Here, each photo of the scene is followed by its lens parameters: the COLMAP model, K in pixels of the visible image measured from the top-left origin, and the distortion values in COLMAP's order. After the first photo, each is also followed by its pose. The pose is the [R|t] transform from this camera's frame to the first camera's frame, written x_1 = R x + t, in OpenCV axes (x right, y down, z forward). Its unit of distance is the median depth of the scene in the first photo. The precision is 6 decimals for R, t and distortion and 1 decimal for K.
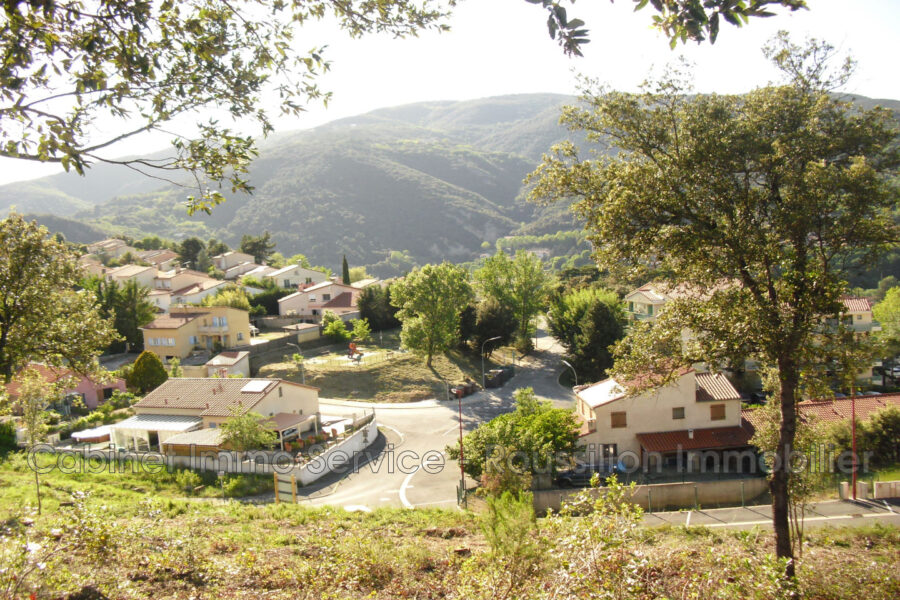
lens RADIAL K [[891.4, 0, 452.0], [0, 891.4, 309.0], [0, 0, 1]] dist [-0.217125, 0.205458]
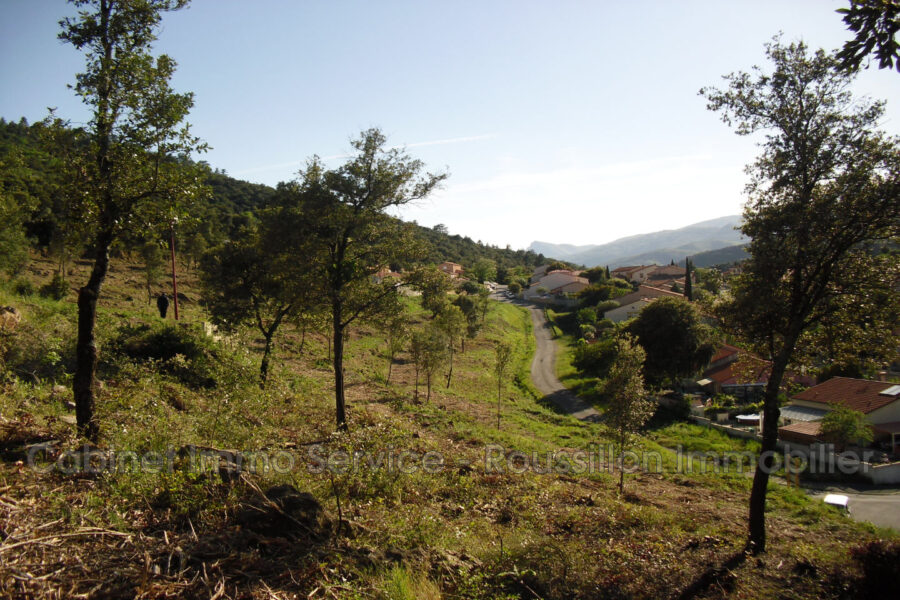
lens RADIAL K [[891.5, 0, 458.1], [0, 891.5, 326.1], [0, 0, 1]] dist [-0.218386, 0.198868]
pose [[0.567034, 0.053694, -0.821942, 0.204325], [-0.047433, 0.998346, 0.032494, 0.002788], [0.822327, 0.020562, 0.568643, 0.009106]]
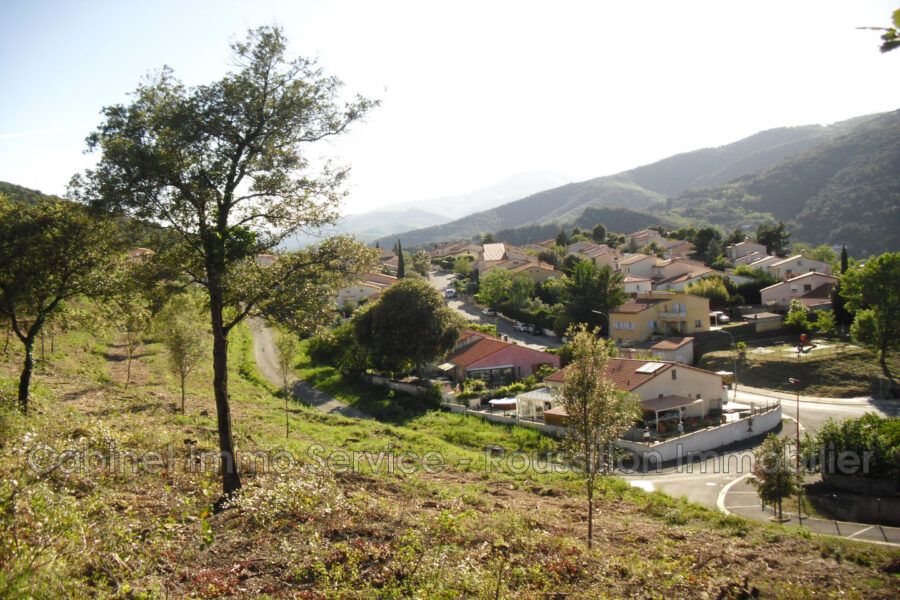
lens RADIAL K [[891.4, 0, 452.0], [0, 891.4, 309.0], [0, 0, 1]] dist [-0.217125, 0.205458]
pose [[0.809368, 0.031918, -0.586434, 0.130582], [-0.026391, 0.999490, 0.017976, 0.004311], [0.586709, 0.000928, 0.809798, 0.017399]]
